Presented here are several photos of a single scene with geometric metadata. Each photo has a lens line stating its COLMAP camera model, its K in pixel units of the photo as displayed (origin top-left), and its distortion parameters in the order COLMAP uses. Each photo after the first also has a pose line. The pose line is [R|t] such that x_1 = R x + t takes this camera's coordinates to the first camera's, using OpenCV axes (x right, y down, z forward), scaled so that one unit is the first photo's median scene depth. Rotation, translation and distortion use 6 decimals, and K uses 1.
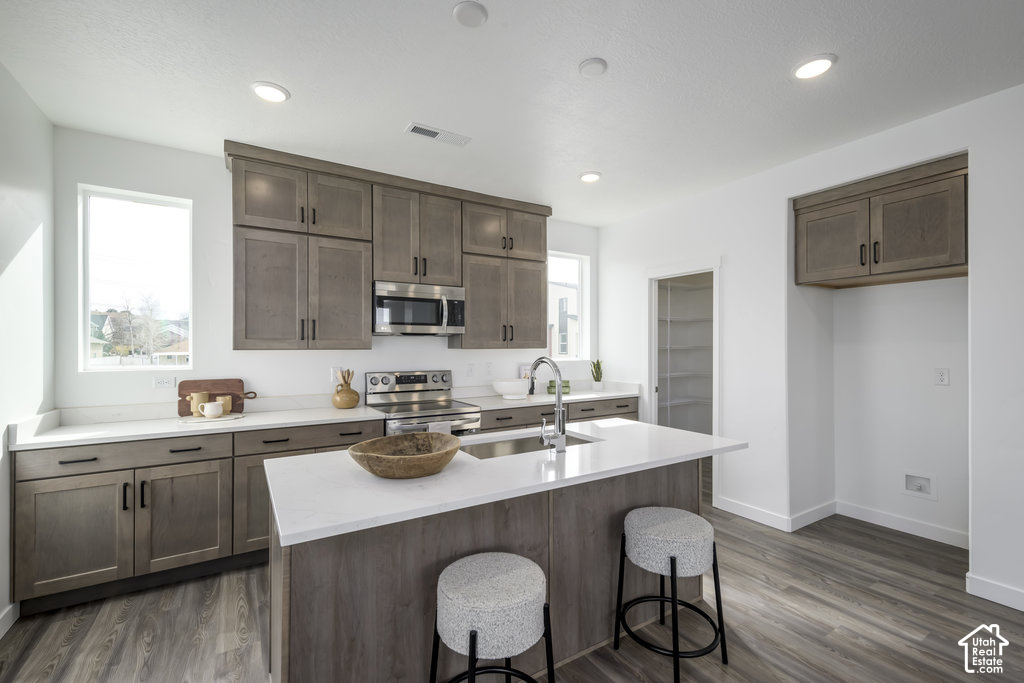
lens RADIAL K [[443.8, 0, 513.3], [0, 443.8, 343.3], [0, 0, 1]] dist [0.002175, 0.000044]
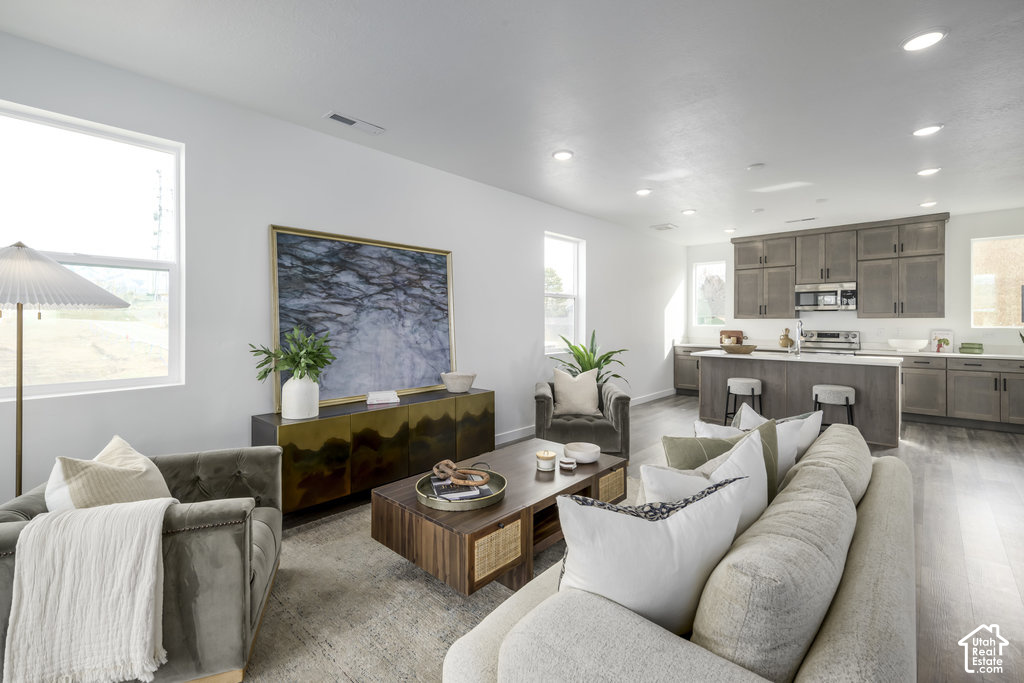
lens RADIAL K [[443.8, 0, 520.6], [0, 443.8, 321.5], [0, 0, 1]] dist [0.002175, 0.000044]
pose [[0.276434, -0.001551, -0.961032, 1.287585], [0.007068, 0.999975, 0.000419, 0.017845], [0.961007, -0.006909, 0.276438, -0.773202]]
